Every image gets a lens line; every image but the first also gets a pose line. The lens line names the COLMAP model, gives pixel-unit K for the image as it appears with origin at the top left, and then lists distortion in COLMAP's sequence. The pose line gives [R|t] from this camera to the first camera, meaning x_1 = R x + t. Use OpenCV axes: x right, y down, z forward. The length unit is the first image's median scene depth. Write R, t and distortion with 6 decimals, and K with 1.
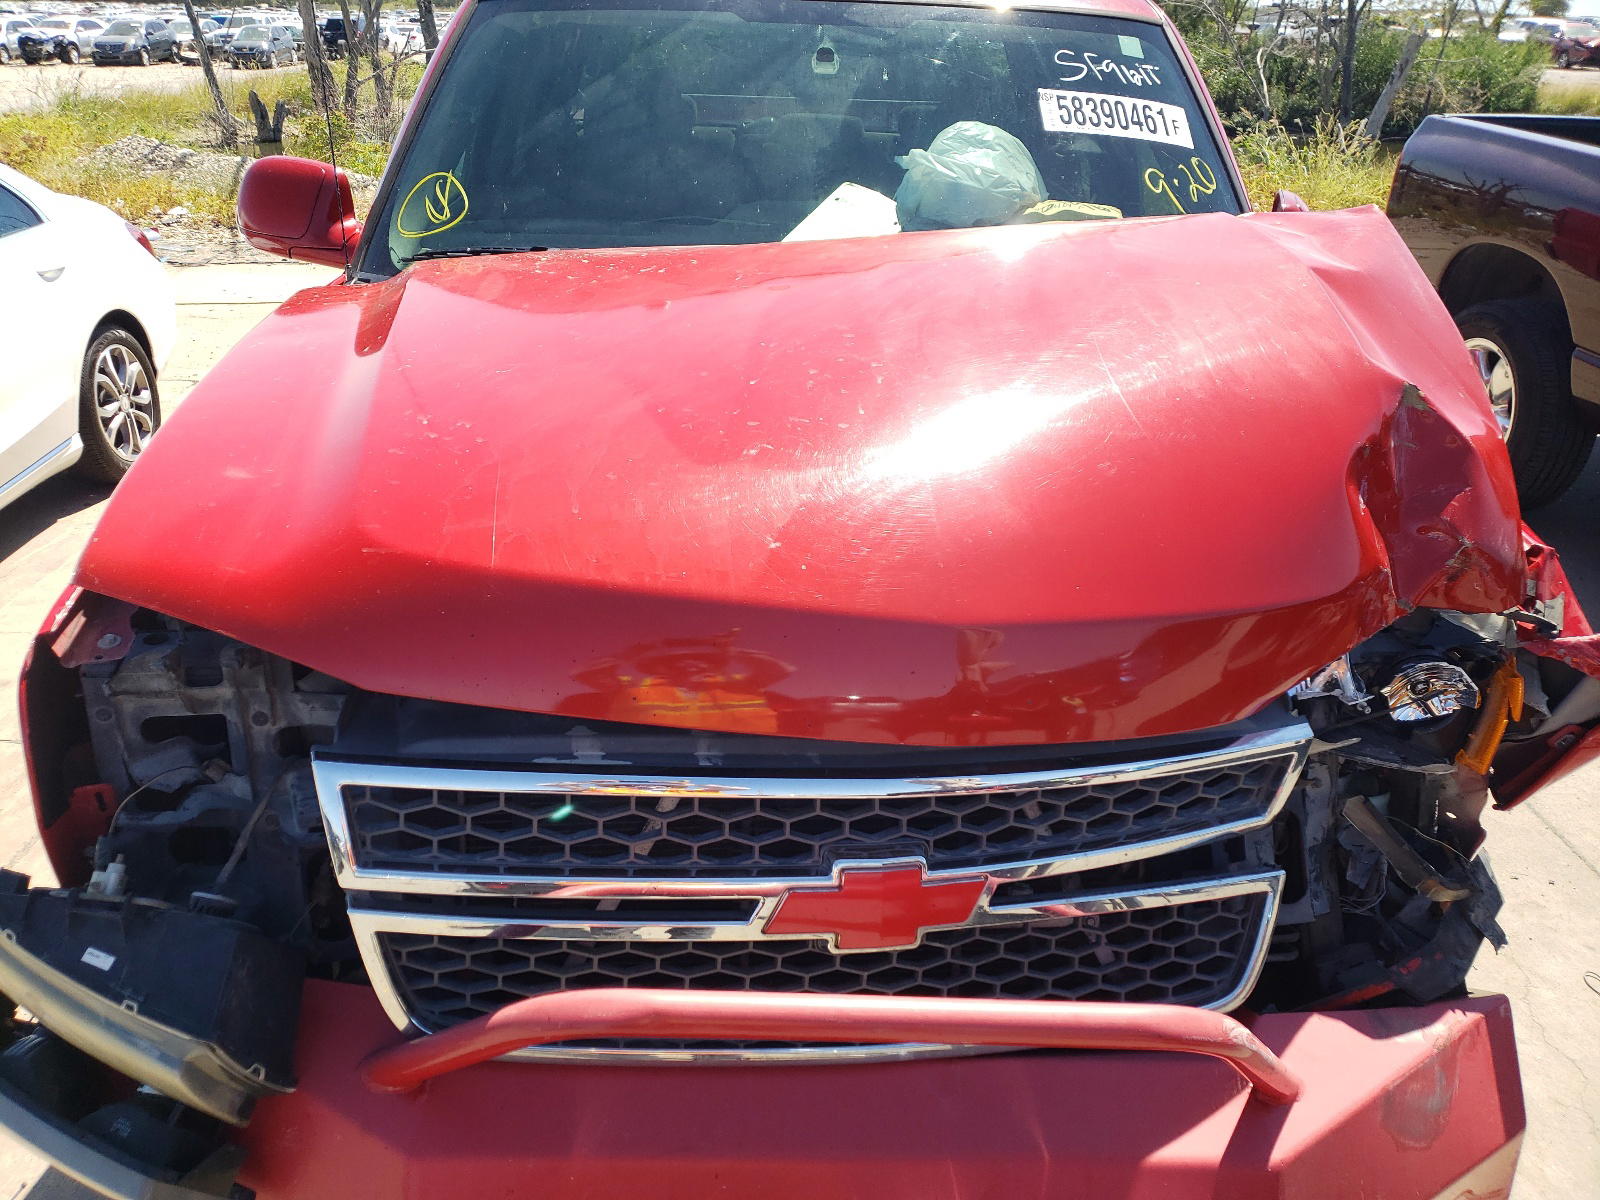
lens RADIAL K [[1258.2, 0, 800.2], [0, 1258.2, 617.7], [0, 0, 1]] dist [0.027872, -0.005123]
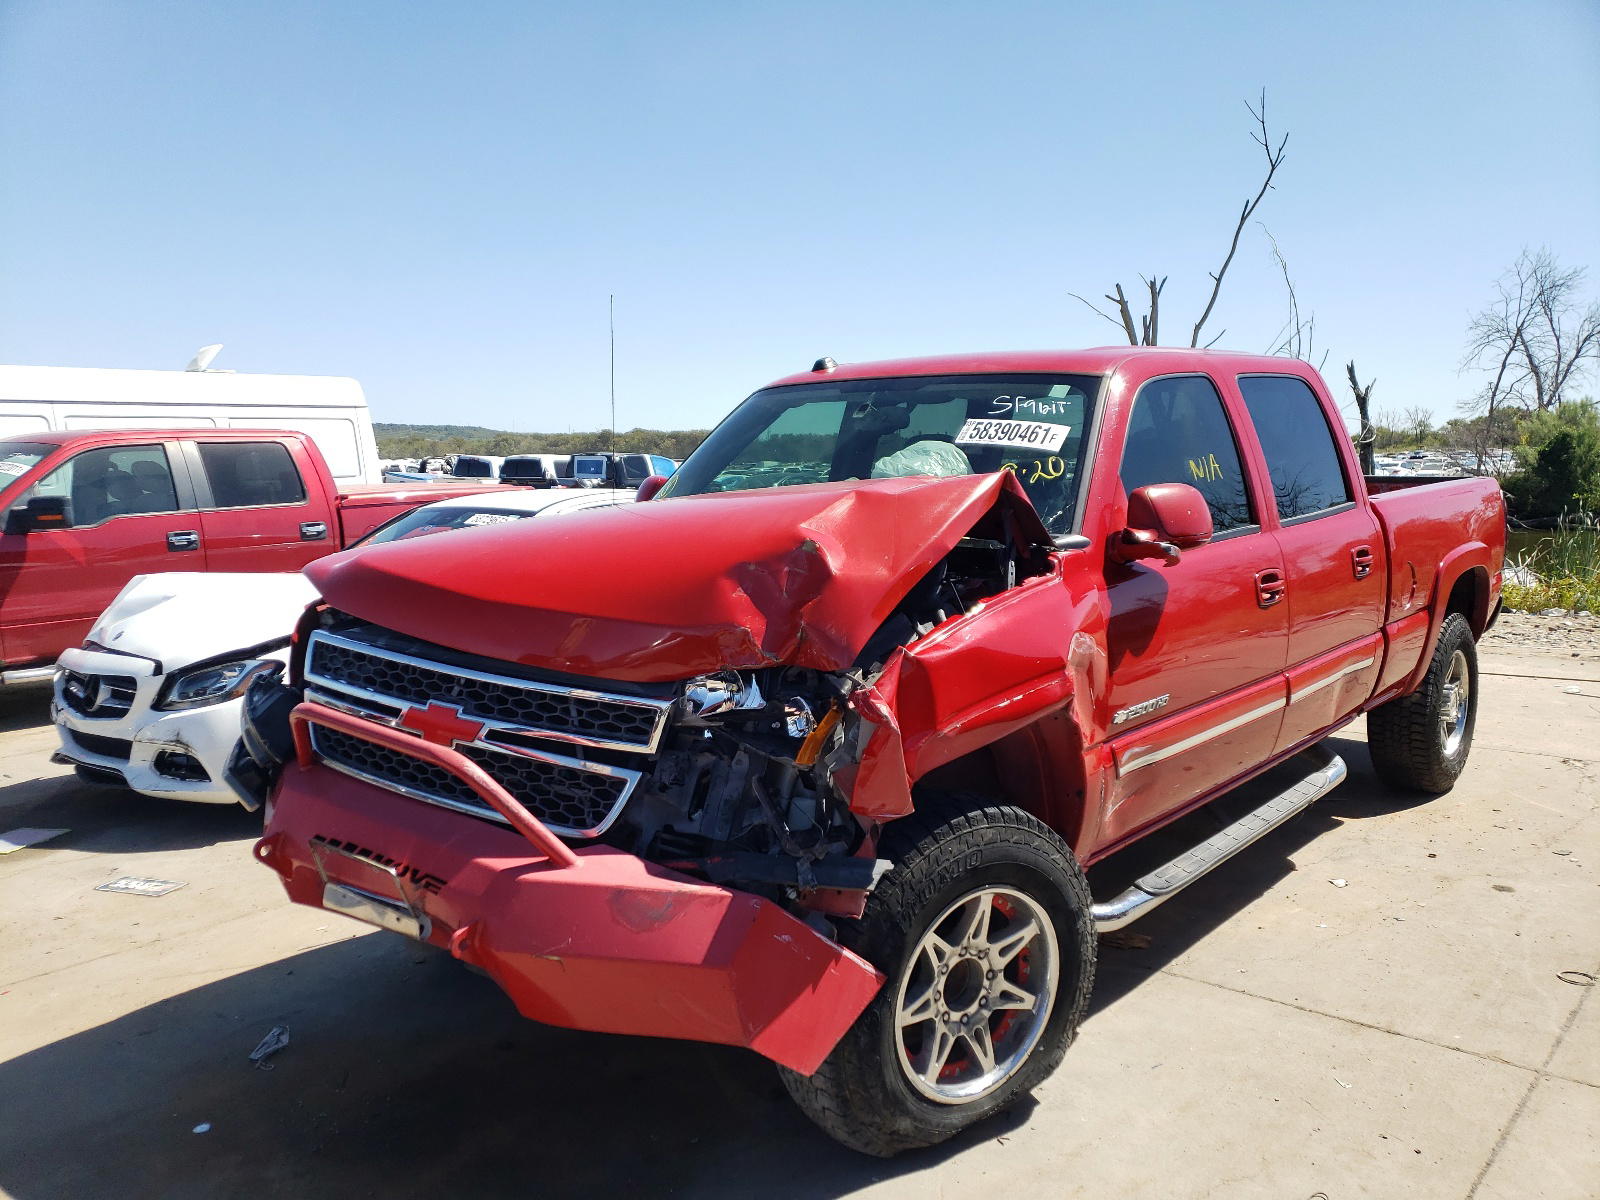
lens RADIAL K [[1247.3, 0, 800.0], [0, 1247.3, 600.0], [0, 0, 1]] dist [0.040077, 0.001218]
pose [[0.747827, 0.046151, -0.662288, 1.117645], [-0.258224, 0.939249, -0.226124, 0.200914], [0.611617, 0.340120, 0.714313, -0.154287]]
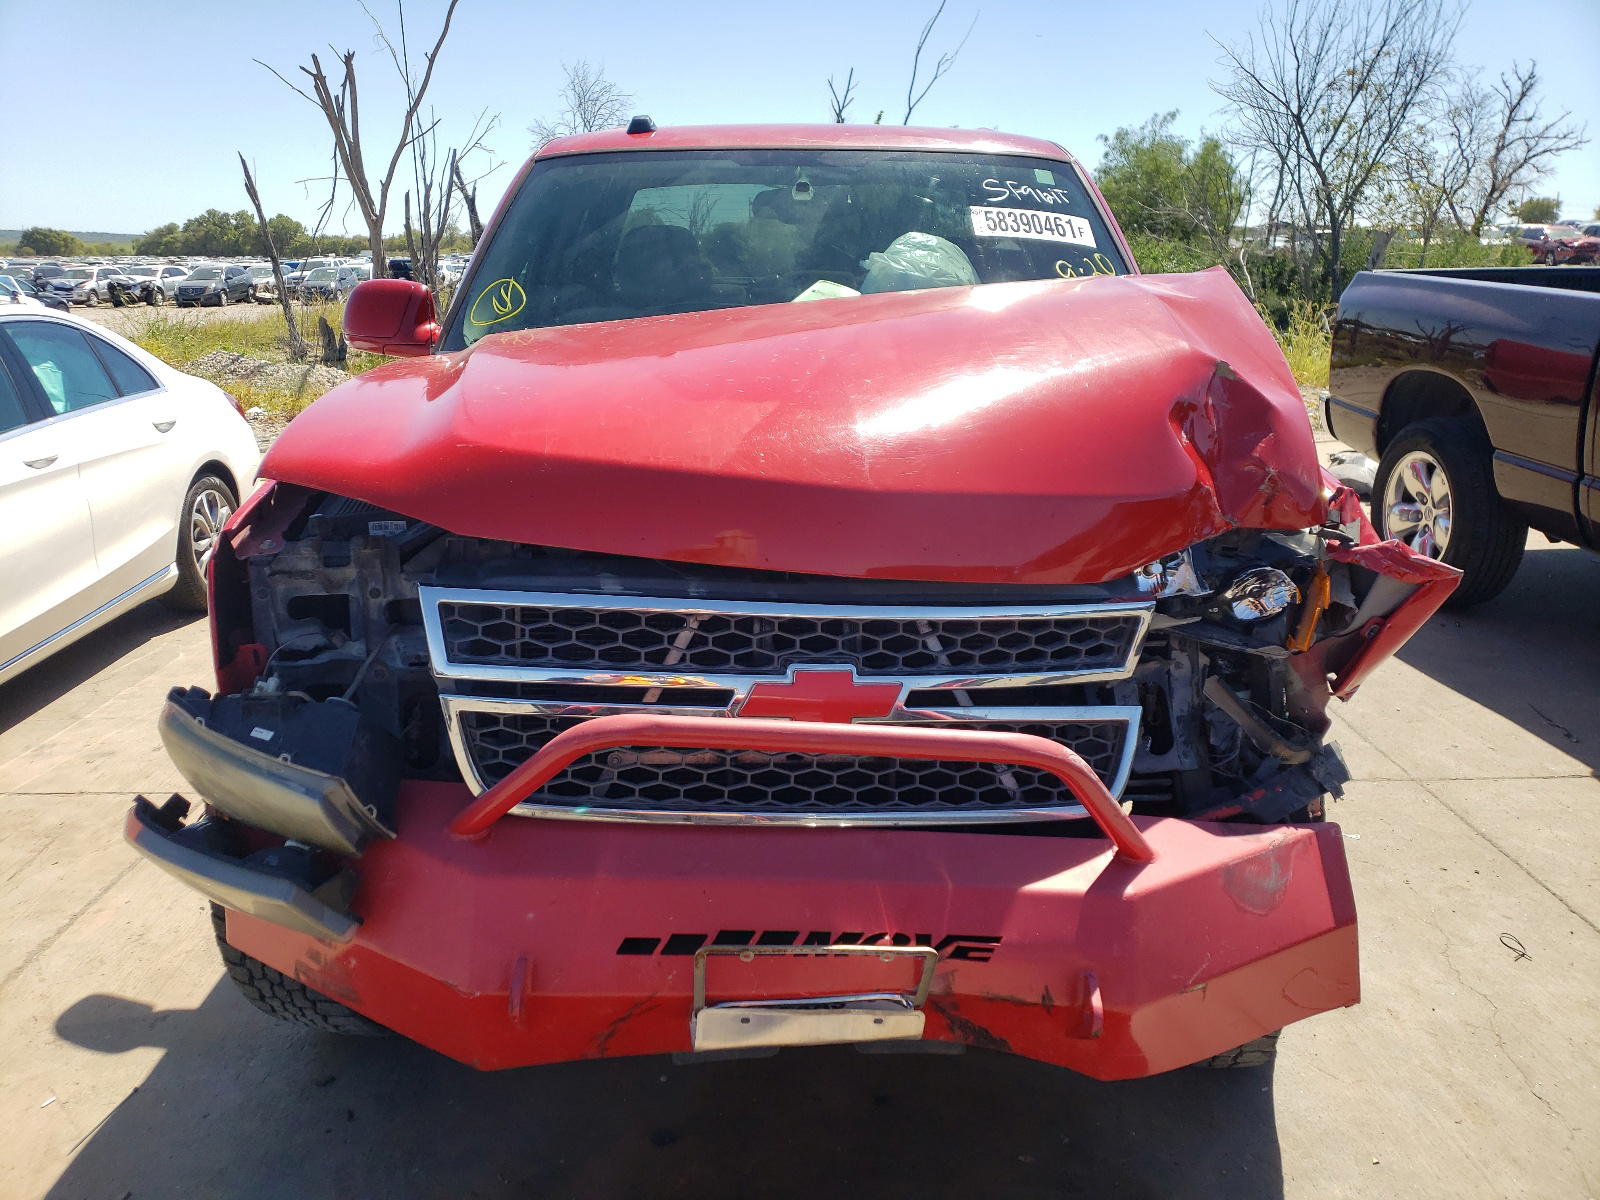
lens RADIAL K [[1247.3, 0, 800.0], [0, 1247.3, 600.0], [0, 0, 1]] dist [0.040077, 0.001218]
pose [[0.999381, -0.023745, -0.025974, 0.042142], [0.019021, 0.985433, -0.168998, 0.195022], [0.029608, 0.168400, 0.985274, -0.196386]]
